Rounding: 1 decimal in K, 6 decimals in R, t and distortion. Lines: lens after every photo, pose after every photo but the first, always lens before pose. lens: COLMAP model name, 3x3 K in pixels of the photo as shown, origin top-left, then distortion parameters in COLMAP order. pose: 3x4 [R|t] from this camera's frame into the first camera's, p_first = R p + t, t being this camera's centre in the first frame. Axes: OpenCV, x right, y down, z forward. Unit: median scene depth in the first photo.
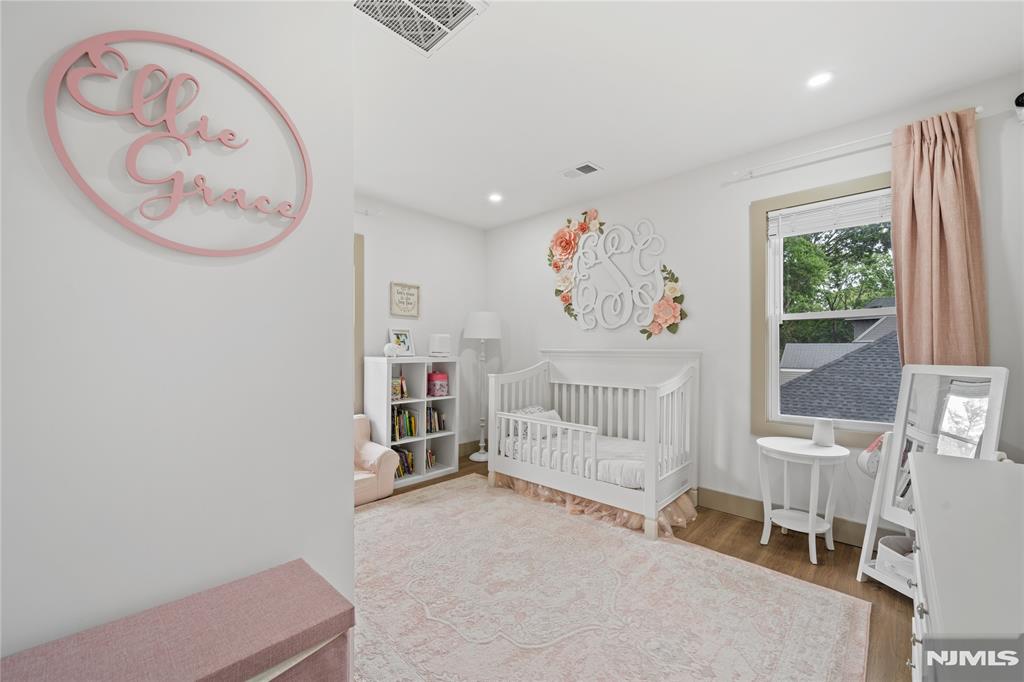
lens RADIAL K [[400.8, 0, 517.6], [0, 400.8, 351.2], [0, 0, 1]] dist [0.002130, 0.000011]
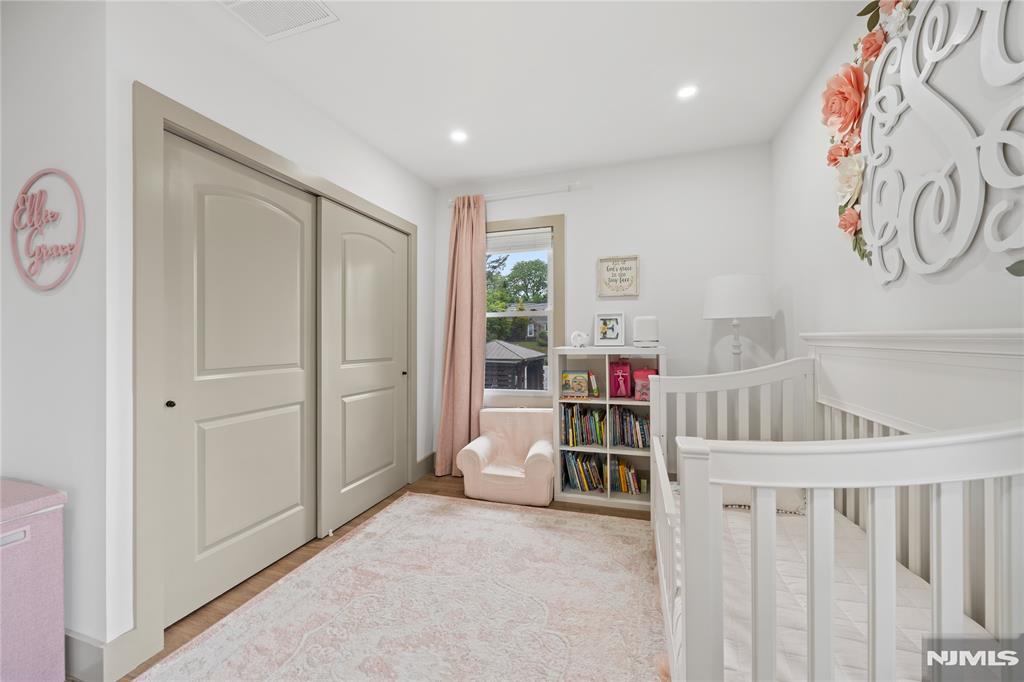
lens RADIAL K [[400.8, 0, 510.7], [0, 400.8, 337.1], [0, 0, 1]] dist [0.002130, 0.000011]
pose [[0.433771, -0.014416, -0.900908, 0.386909], [0.011212, 0.999881, -0.010601, 0.000817], [0.900953, -0.005502, 0.433881, 0.489801]]
